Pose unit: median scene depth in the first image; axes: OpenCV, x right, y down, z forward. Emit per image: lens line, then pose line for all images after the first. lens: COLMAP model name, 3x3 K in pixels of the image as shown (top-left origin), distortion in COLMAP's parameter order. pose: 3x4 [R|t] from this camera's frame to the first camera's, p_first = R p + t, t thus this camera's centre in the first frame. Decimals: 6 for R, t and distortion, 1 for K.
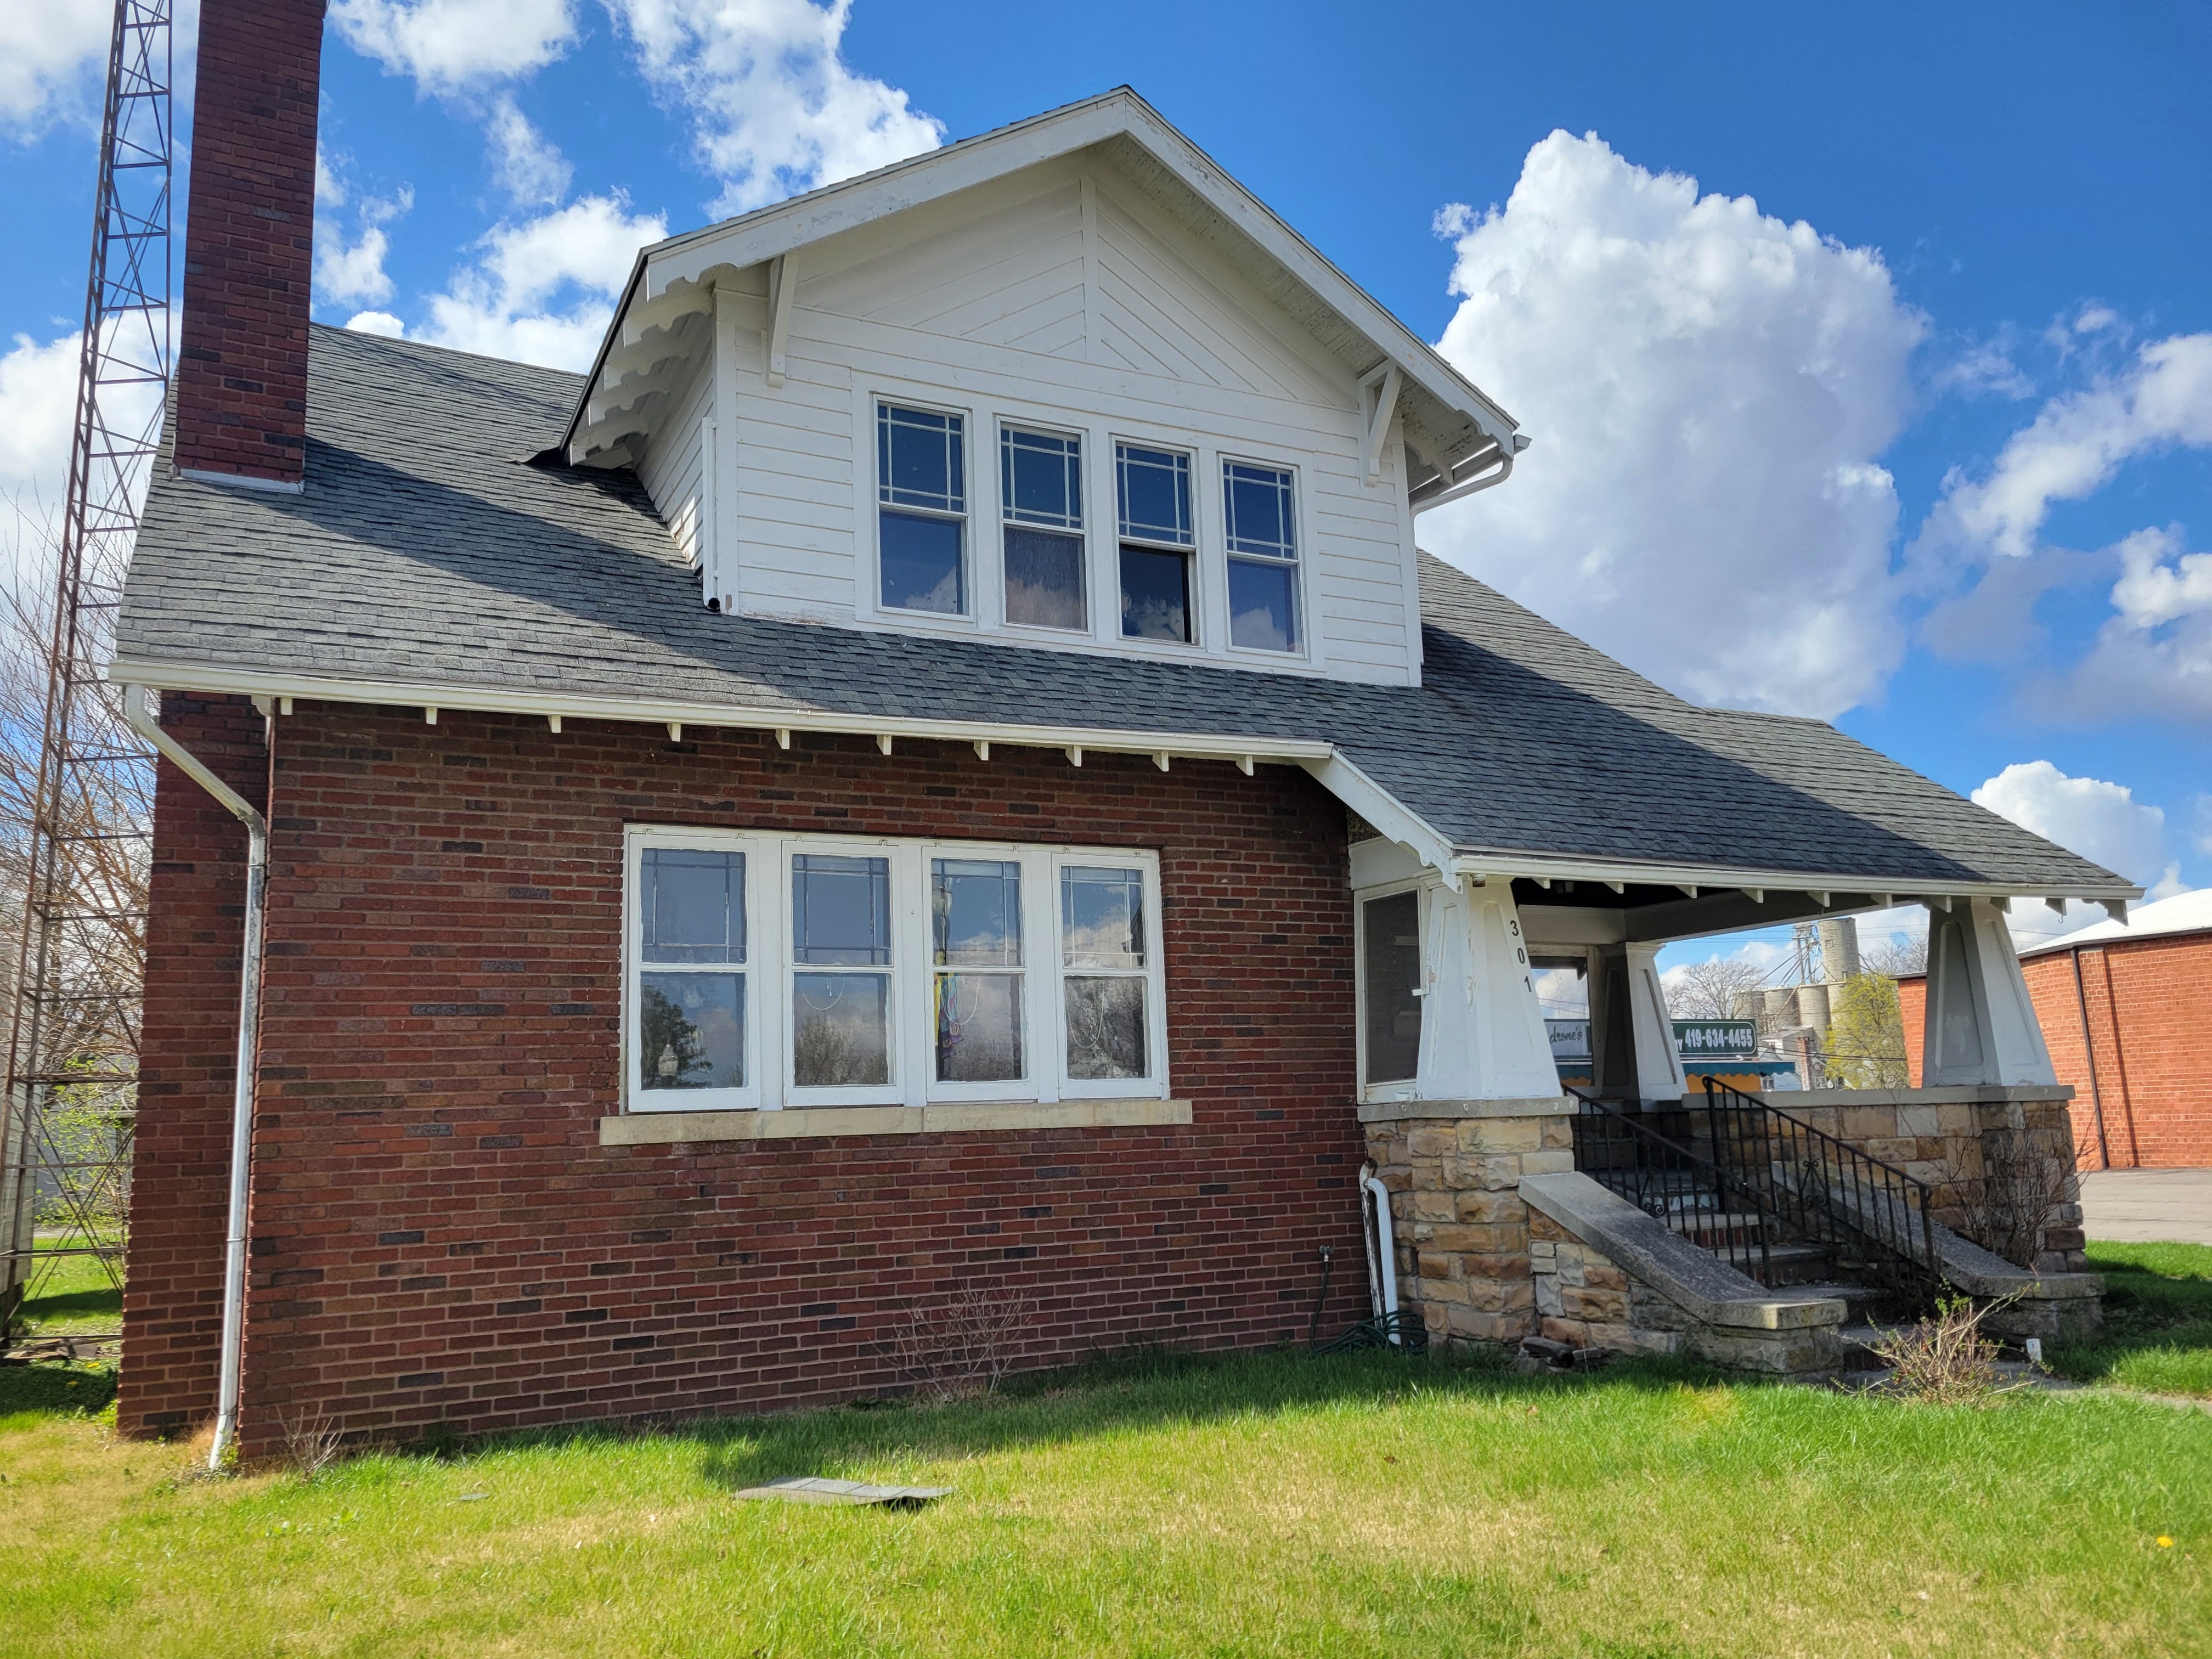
lens RADIAL K [[1657.0, 0, 1103.0], [0, 1657.0, 819.5], [0, 0, 1]] dist [0.055316, -0.033606]
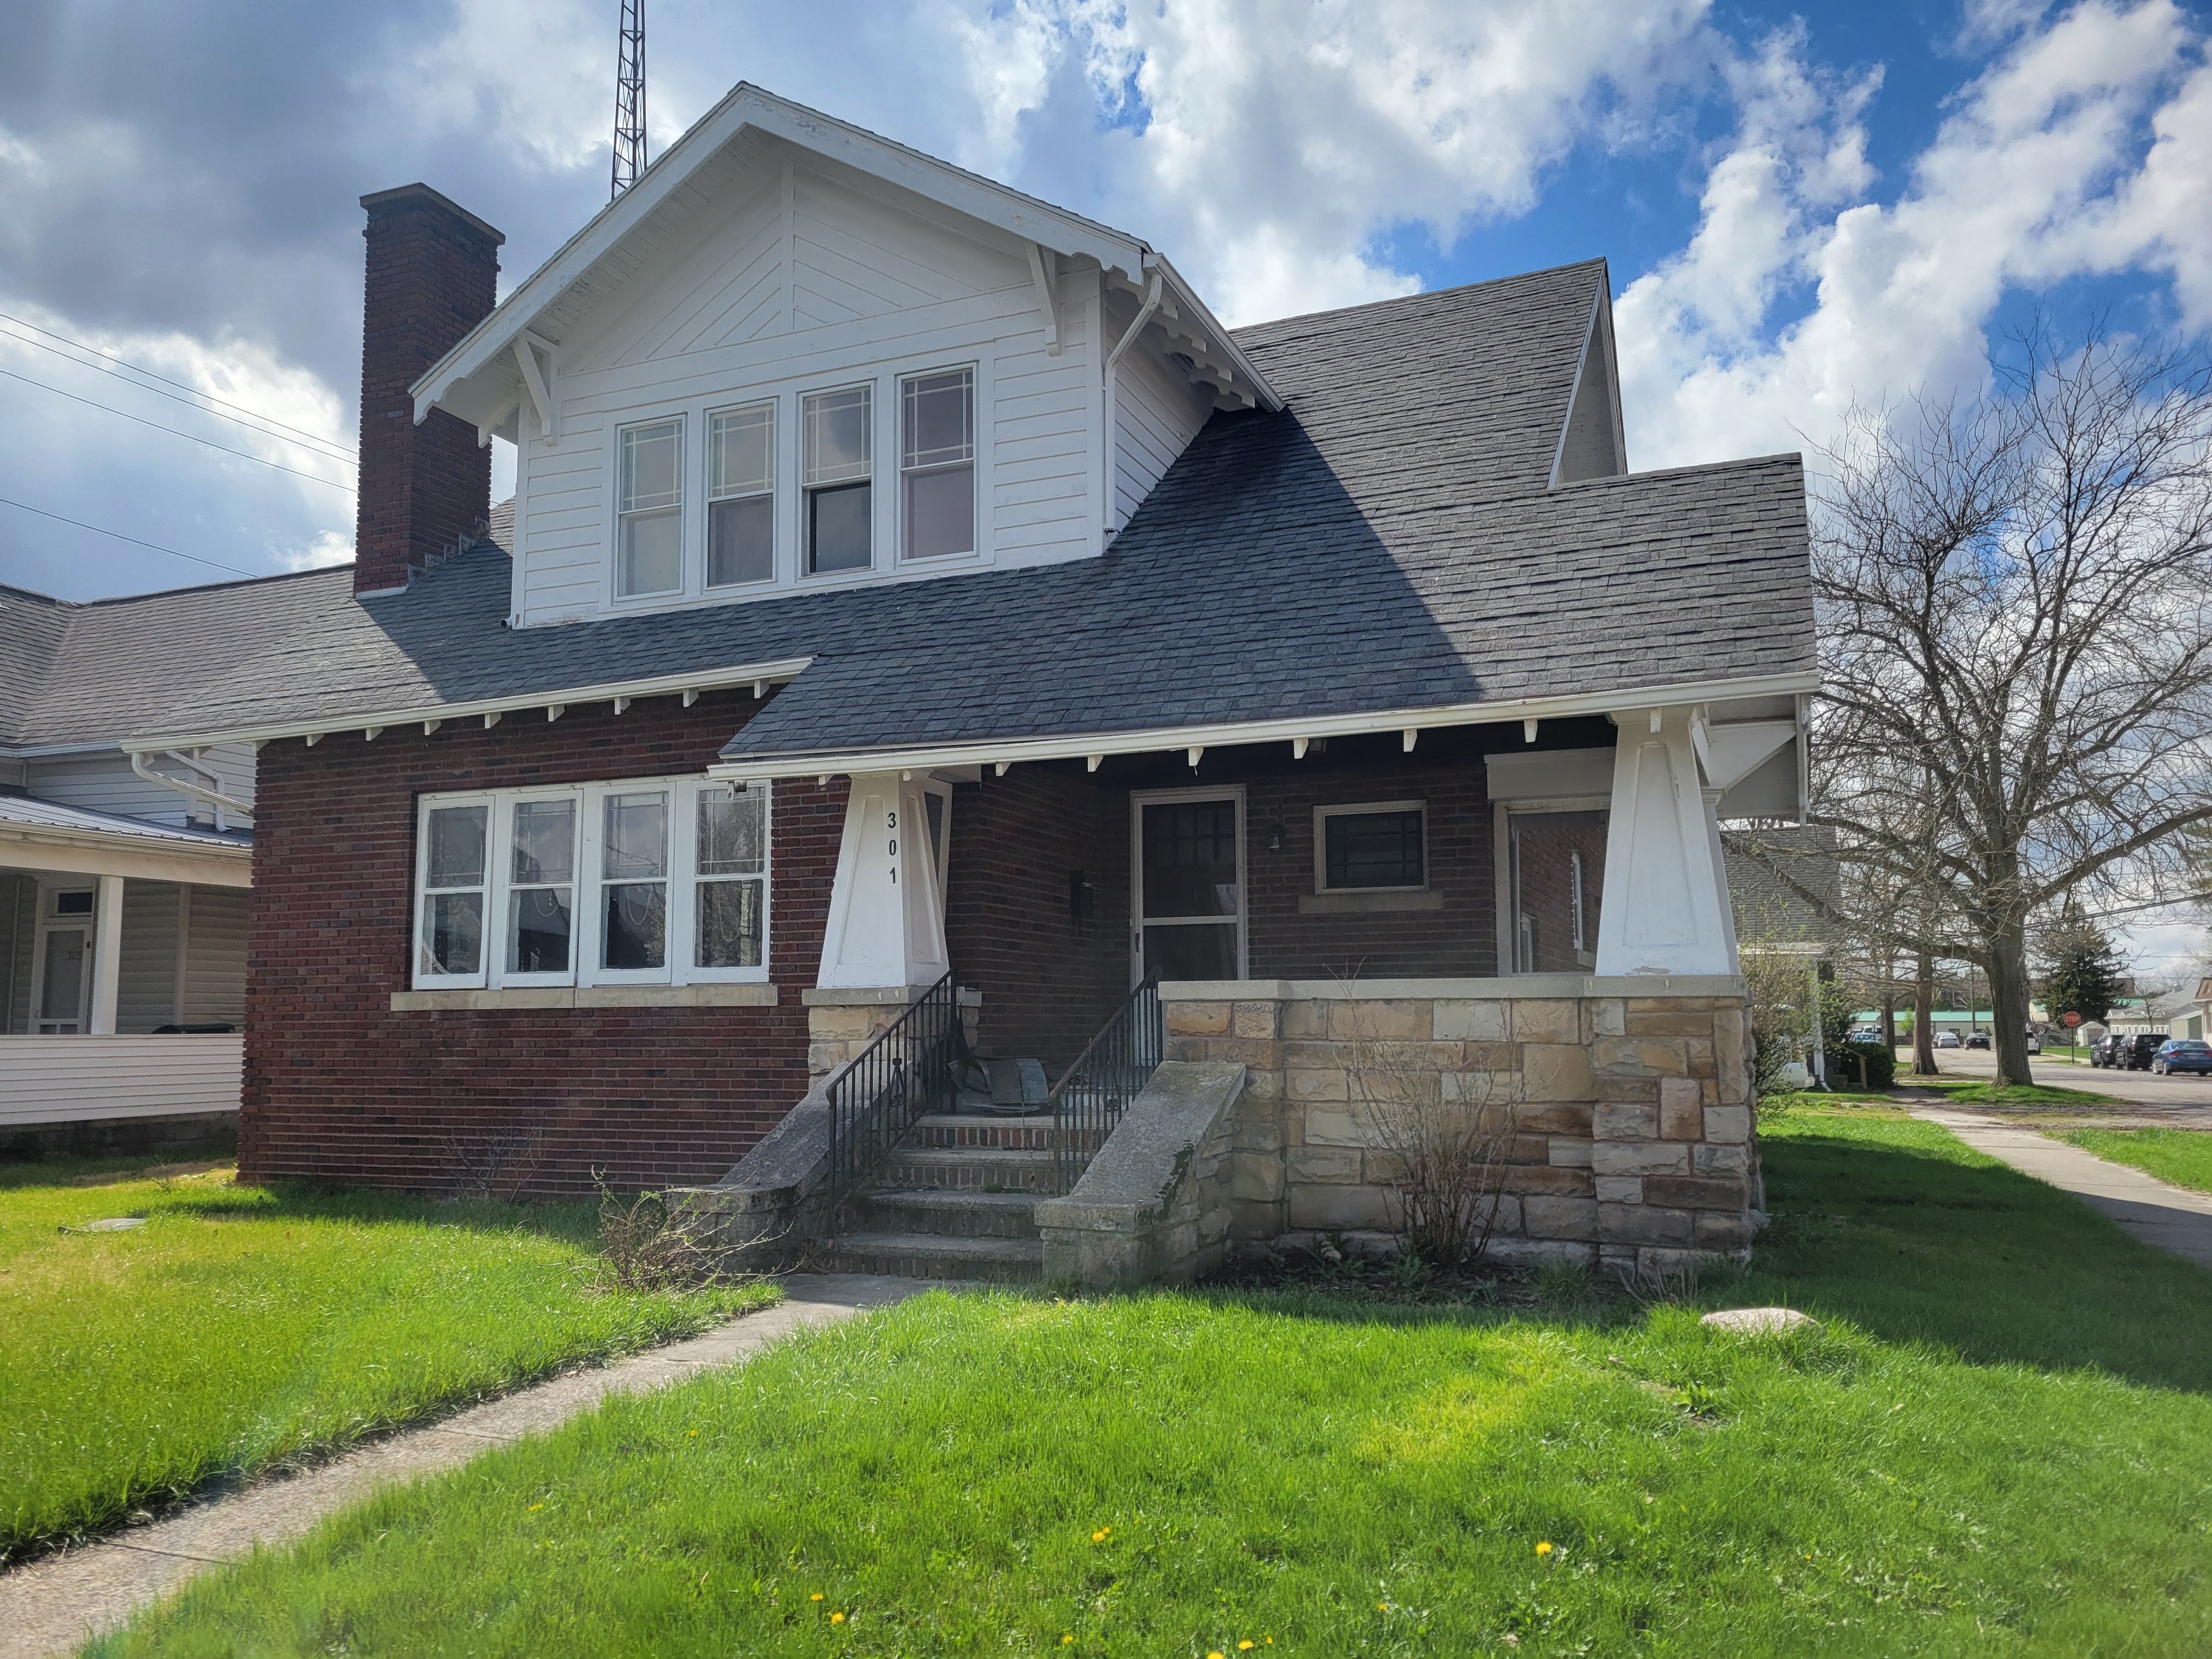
lens RADIAL K [[1657.0, 0, 1104.0], [0, 1657.0, 828.2], [0, 0, 1]] dist [0.055316, -0.033606]
pose [[0.644328, -0.057804, -0.762561, 1.142655], [0.122811, 0.992019, 0.028572, 0.060036], [0.754823, -0.112061, 0.646285, 0.470109]]
